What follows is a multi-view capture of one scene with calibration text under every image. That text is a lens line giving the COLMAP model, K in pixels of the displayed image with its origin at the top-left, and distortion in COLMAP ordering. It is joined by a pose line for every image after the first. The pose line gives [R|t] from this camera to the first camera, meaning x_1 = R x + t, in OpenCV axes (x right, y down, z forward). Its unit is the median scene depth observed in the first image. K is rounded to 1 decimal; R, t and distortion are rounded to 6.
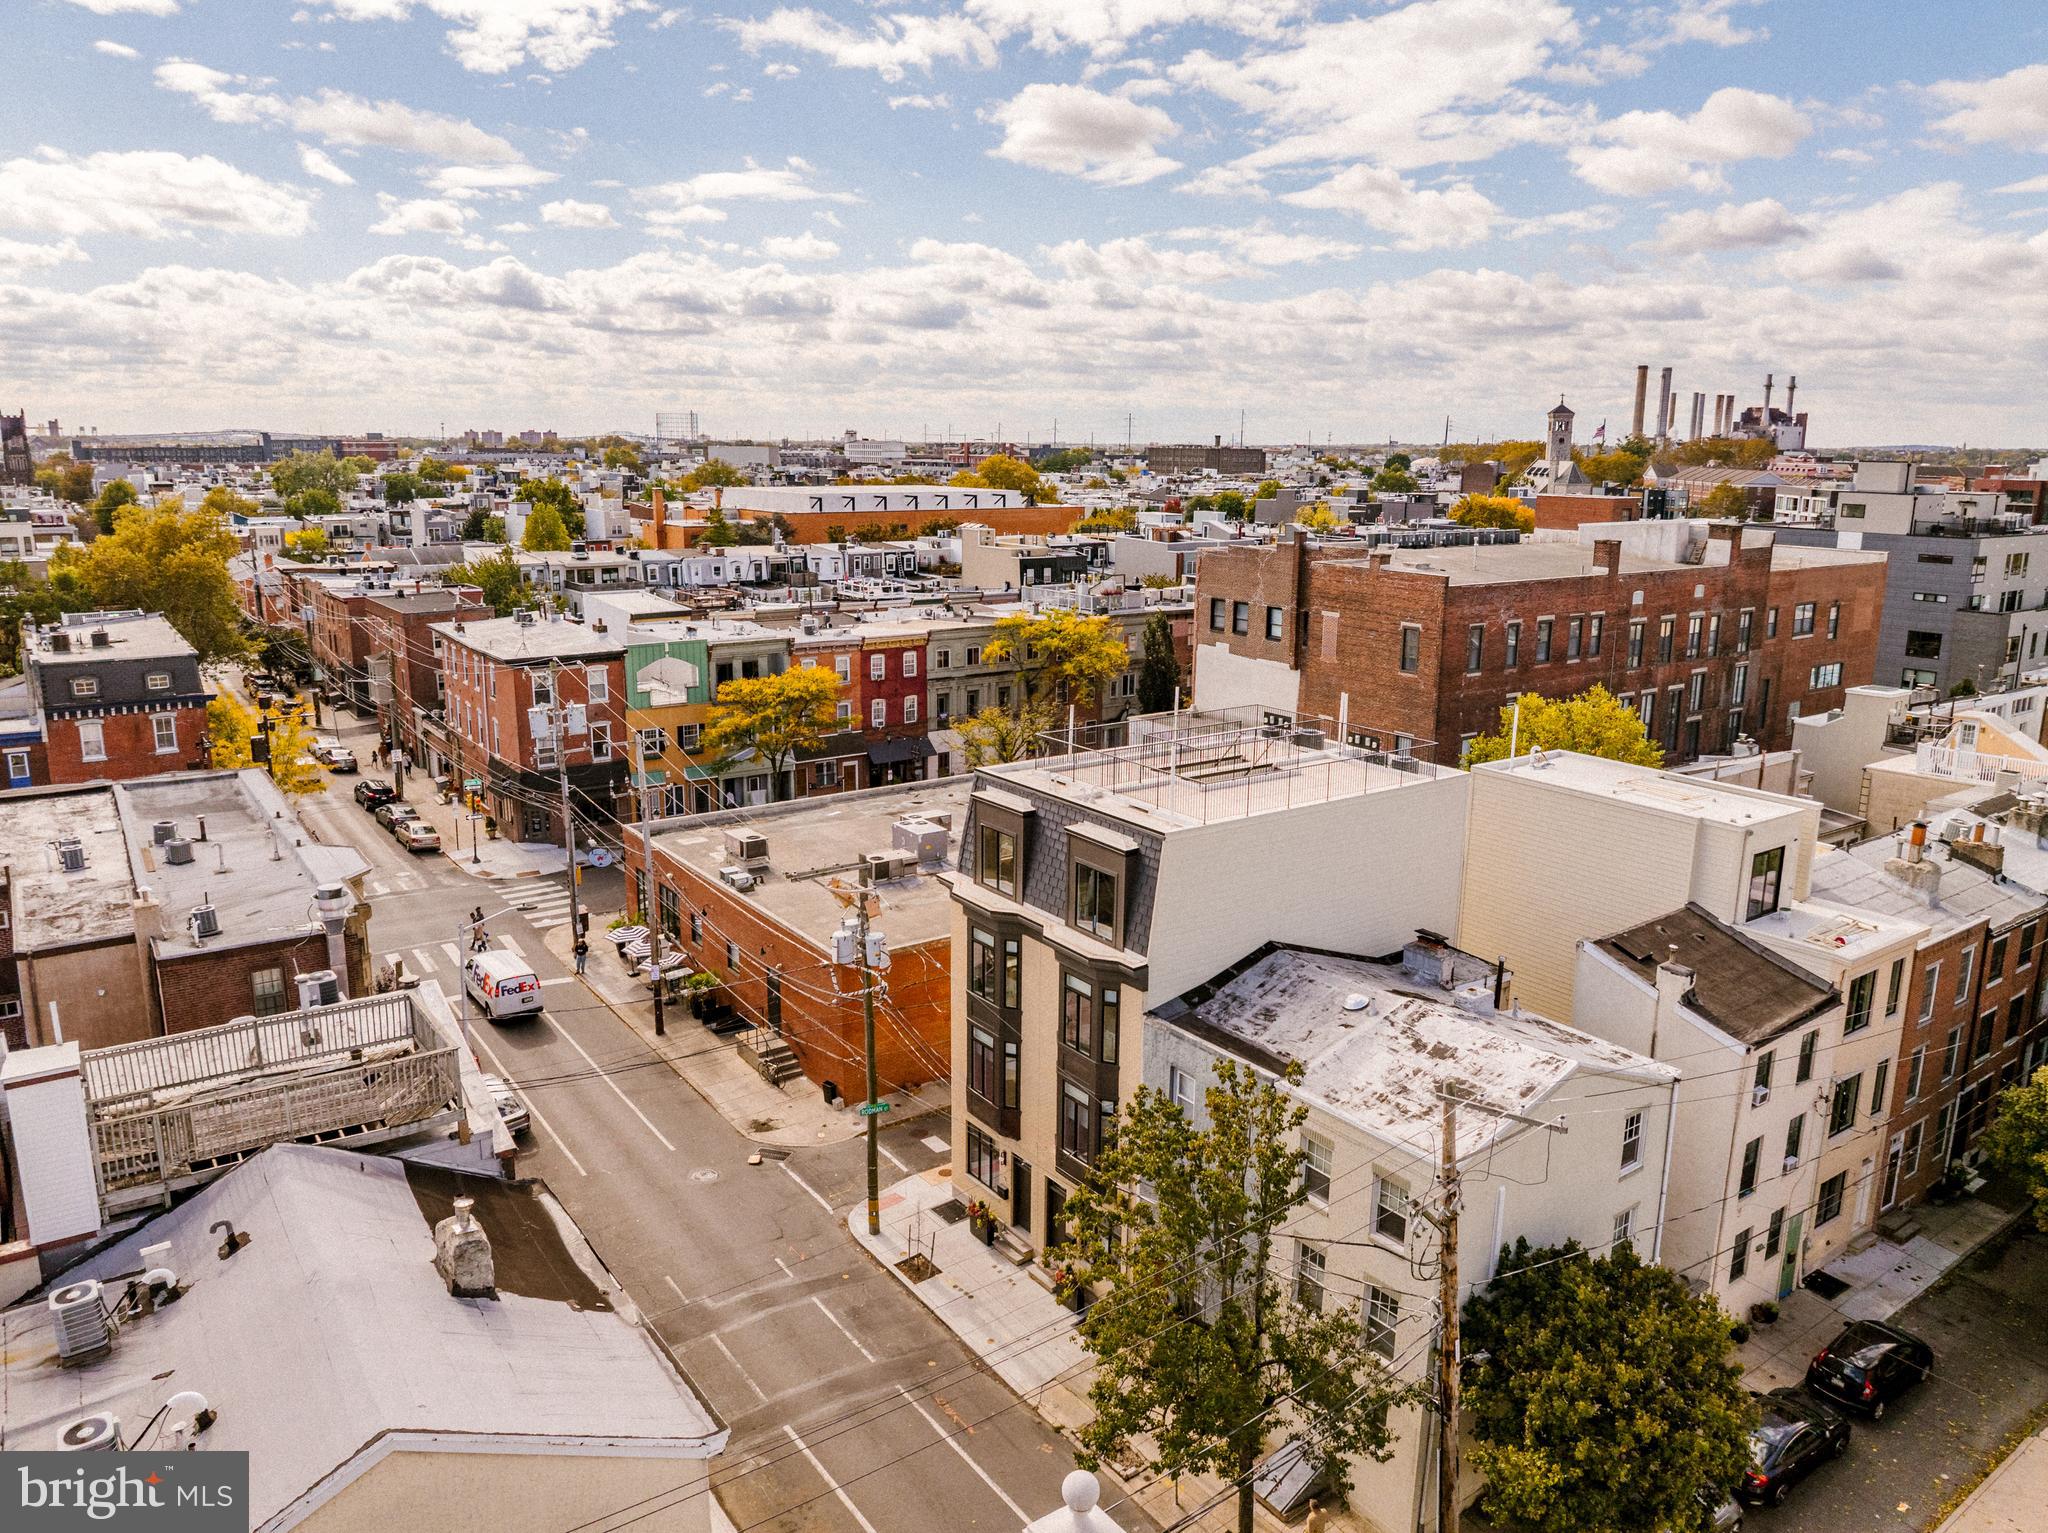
lens RADIAL K [[1442.6, 0, 1024.0], [0, 1442.6, 766.5], [0, 0, 1]] dist [-0.019849, -0.027861]
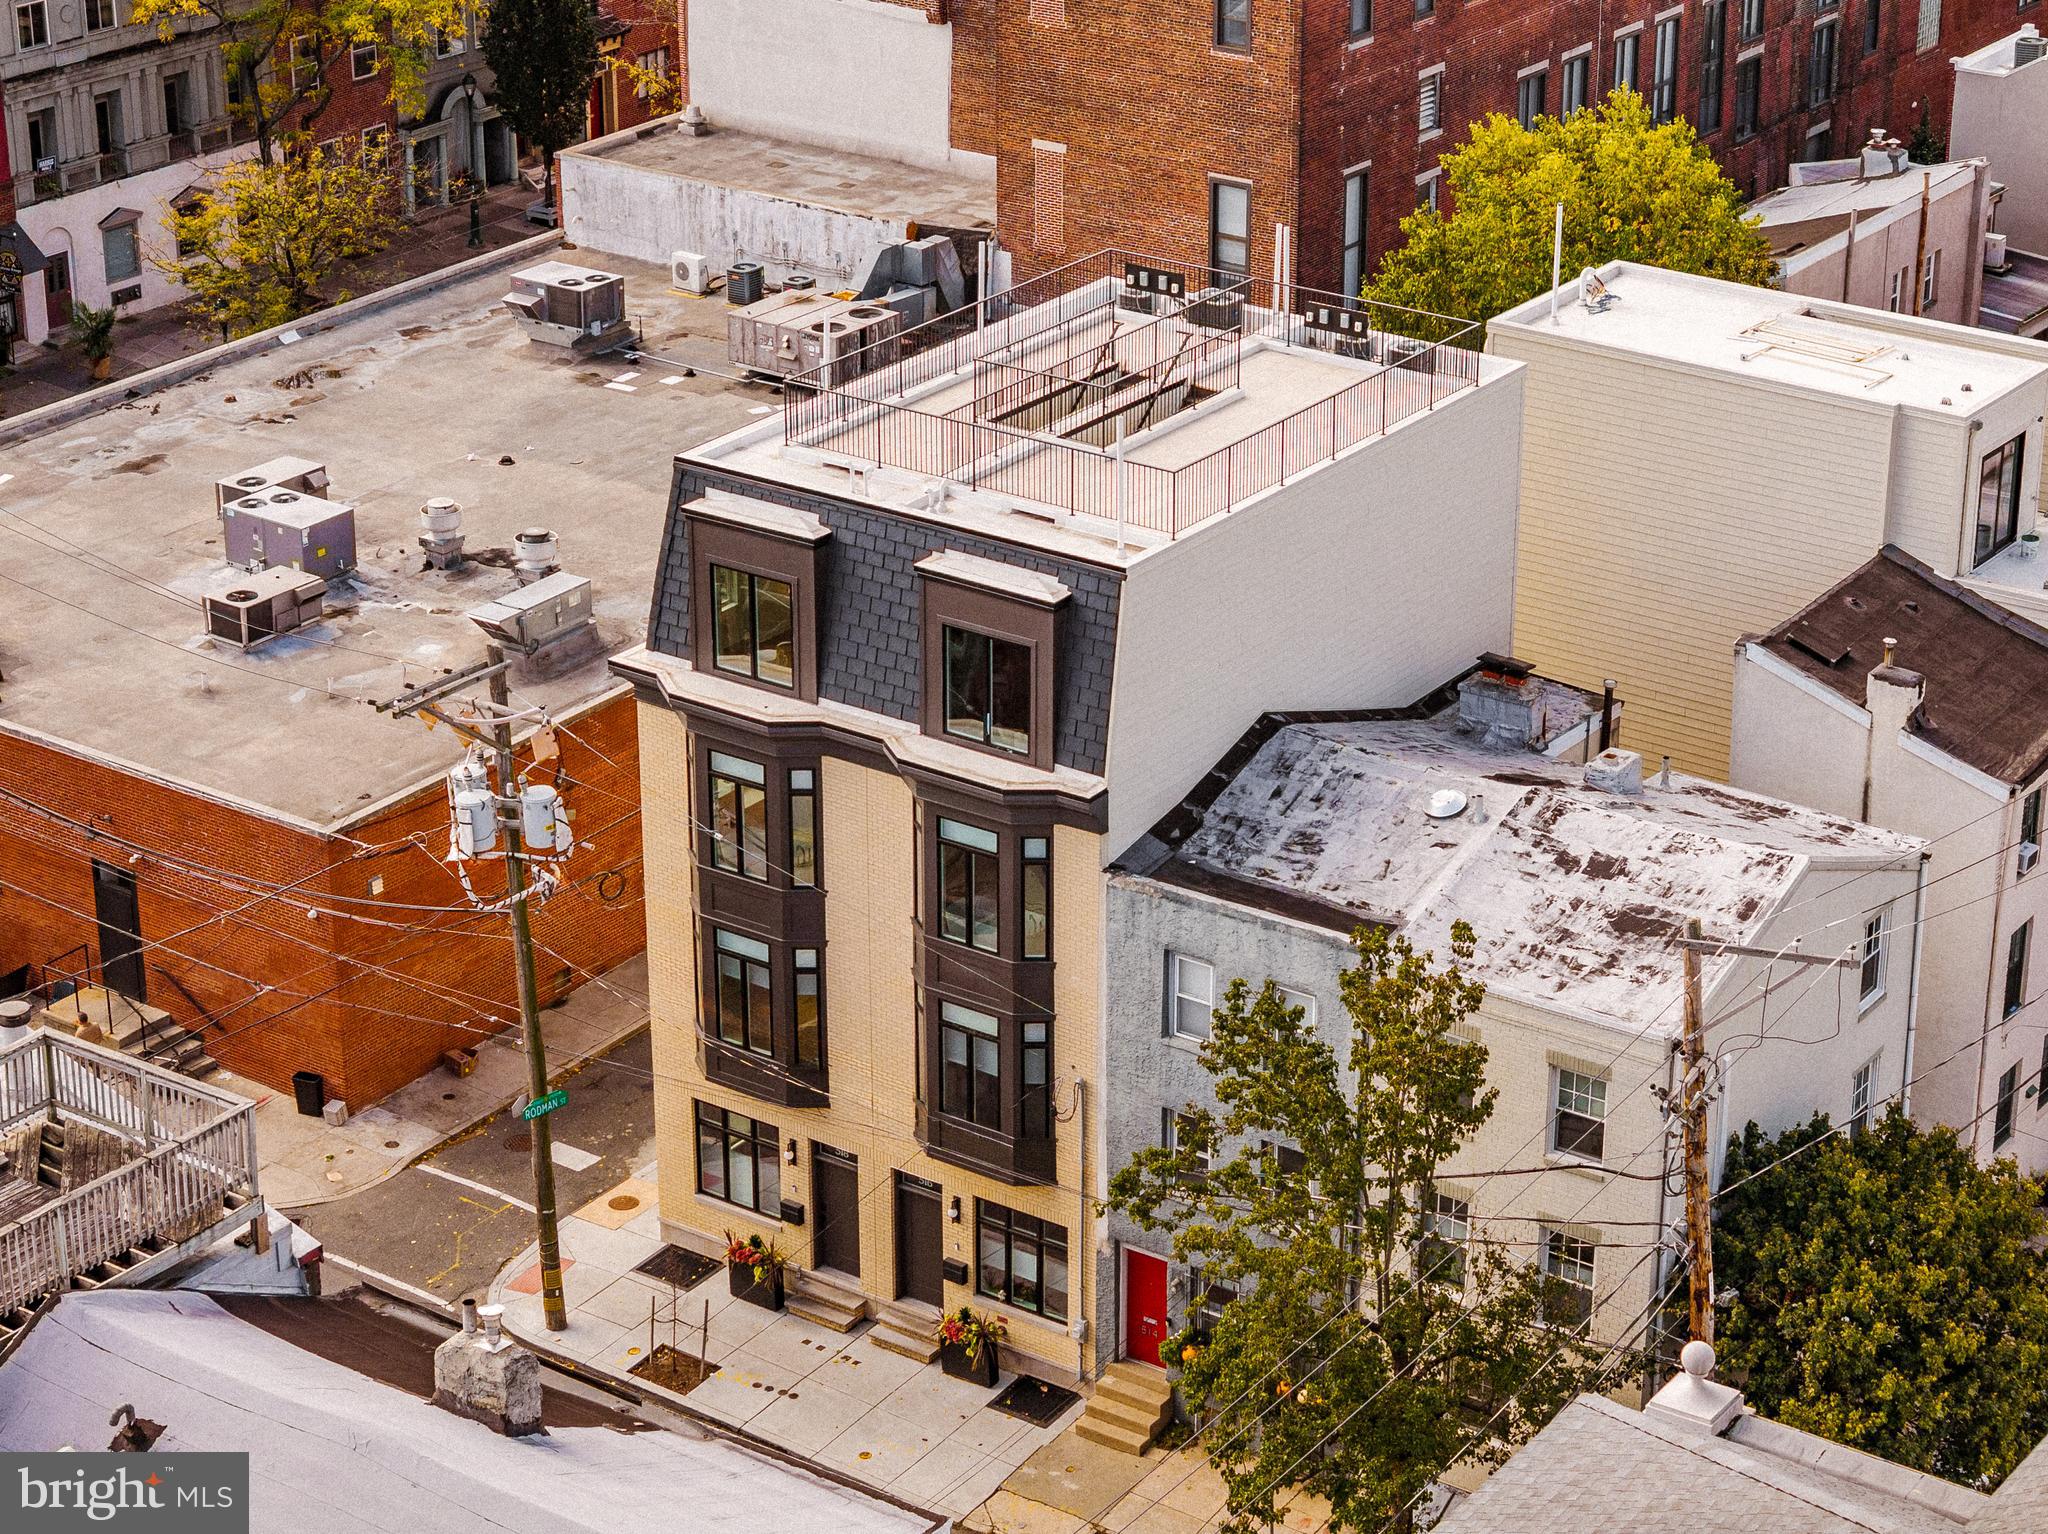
lens RADIAL K [[4296.5, 0, 1089.3], [0, 4296.5, 768.9], [0, 0, 1]] dist [-0.078006, 0.430604]
pose [[0.941502, -0.138632, 0.307174, -0.406378], [0.080207, 0.977458, 0.195304, -0.189556], [-0.327325, -0.159241, 0.931397, -0.561126]]
